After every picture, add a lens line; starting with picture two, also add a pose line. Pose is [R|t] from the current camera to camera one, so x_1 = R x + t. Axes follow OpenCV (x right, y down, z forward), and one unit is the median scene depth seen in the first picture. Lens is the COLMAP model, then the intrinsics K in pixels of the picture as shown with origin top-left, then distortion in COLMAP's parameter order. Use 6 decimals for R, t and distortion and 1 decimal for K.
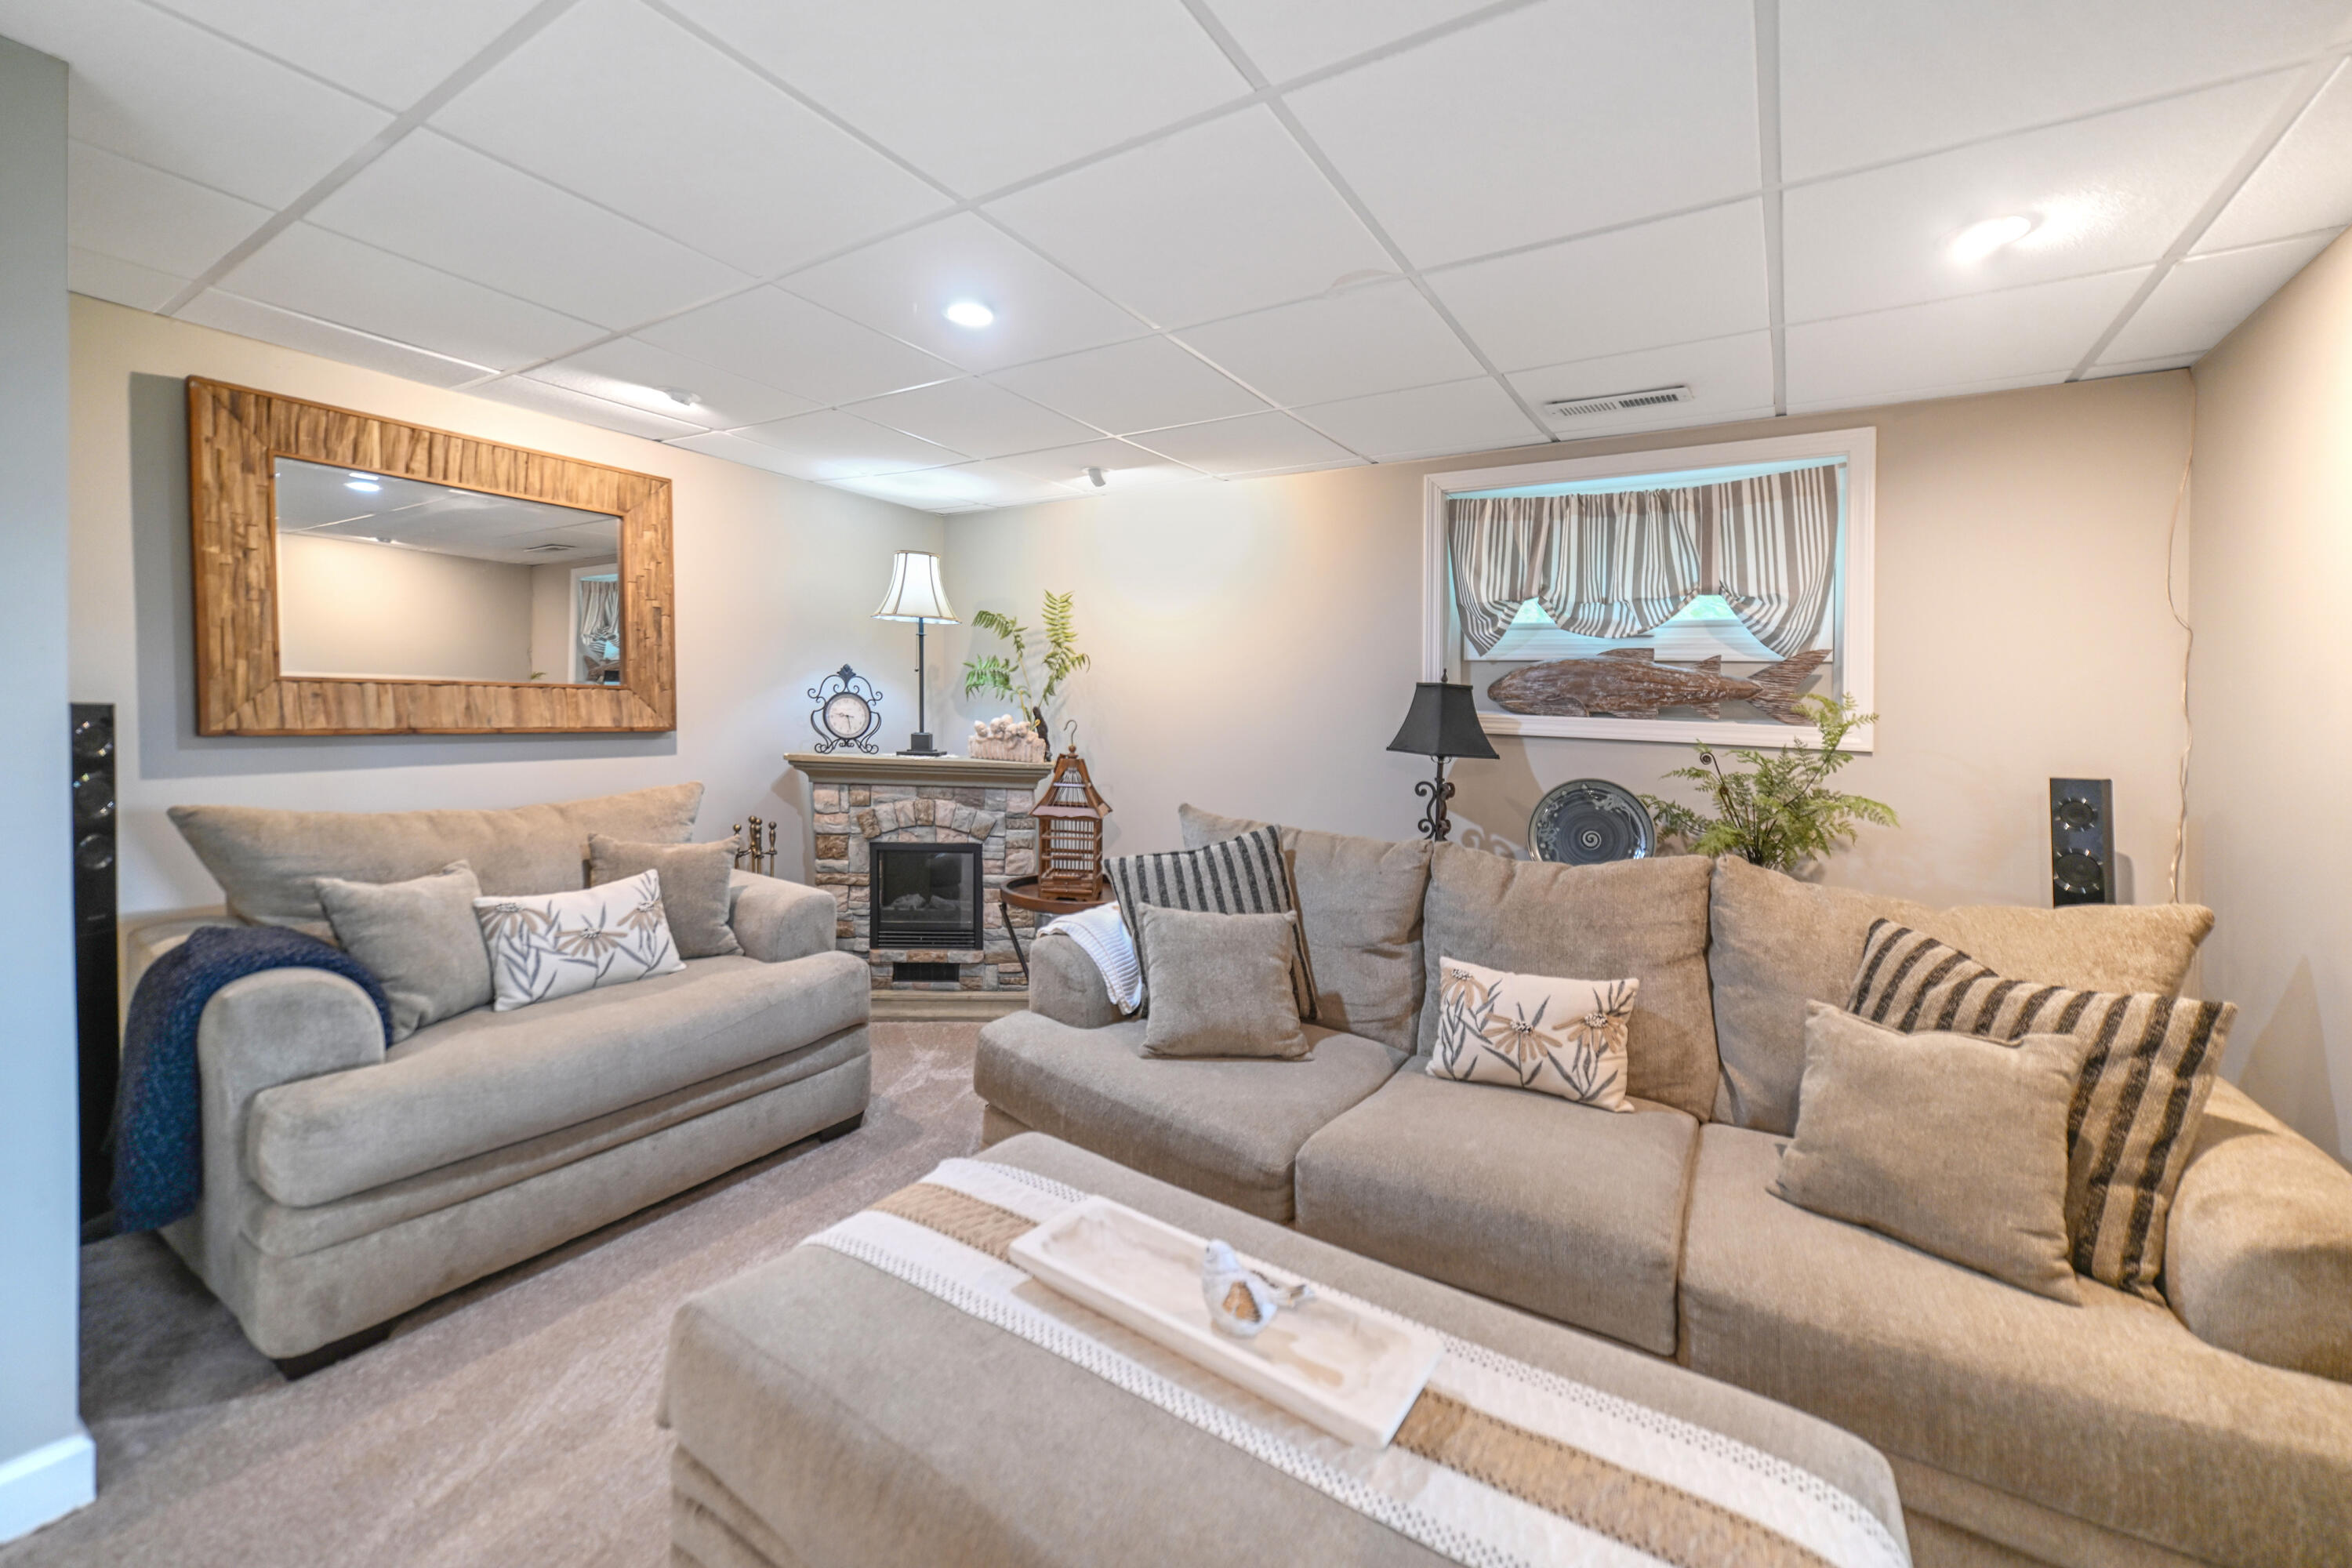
lens RADIAL K [[956.6, 0, 1164.3], [0, 956.6, 704.8], [0, 0, 1]] dist [0.000420, -0.000076]
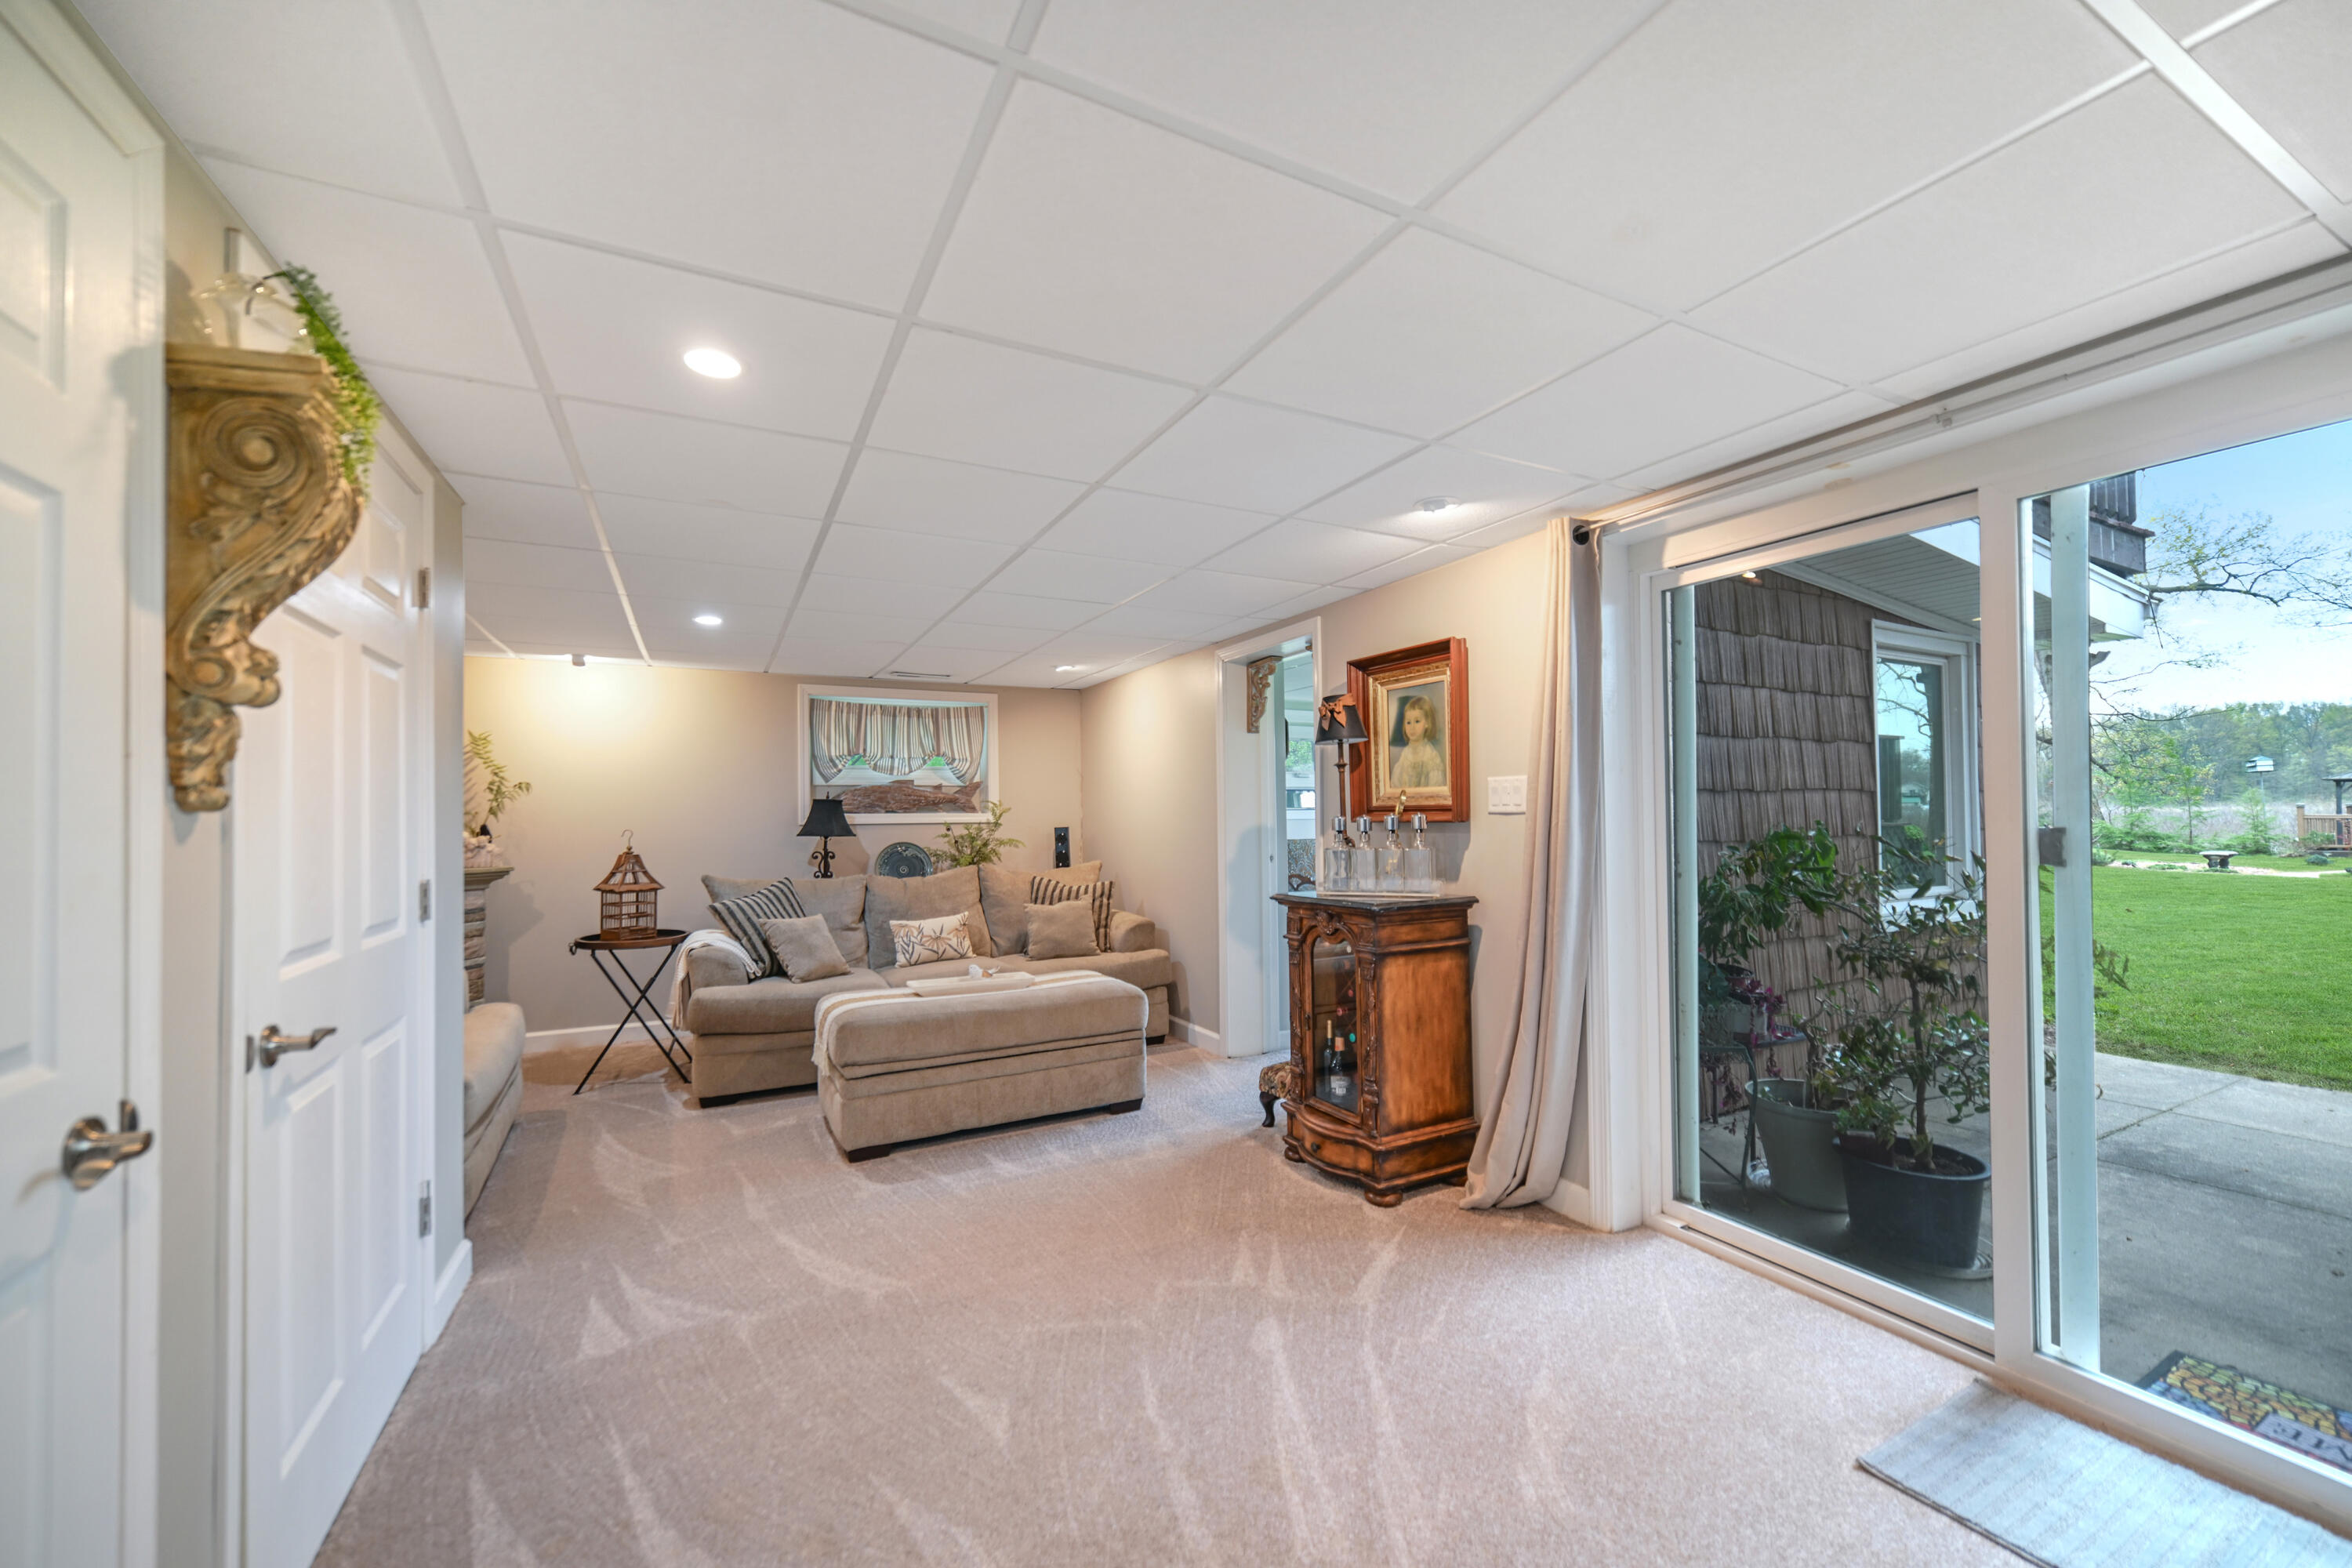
lens RADIAL K [[908.5, 0, 1170.3], [0, 908.5, 801.6], [0, 0, 1]] dist [-0.003801, 0.003594]
pose [[0.503902, -0.033385, 0.863115, -1.026747], [0.030005, 0.999326, 0.021137, -0.038958], [-0.863240, 0.015247, 0.504564, -0.559953]]
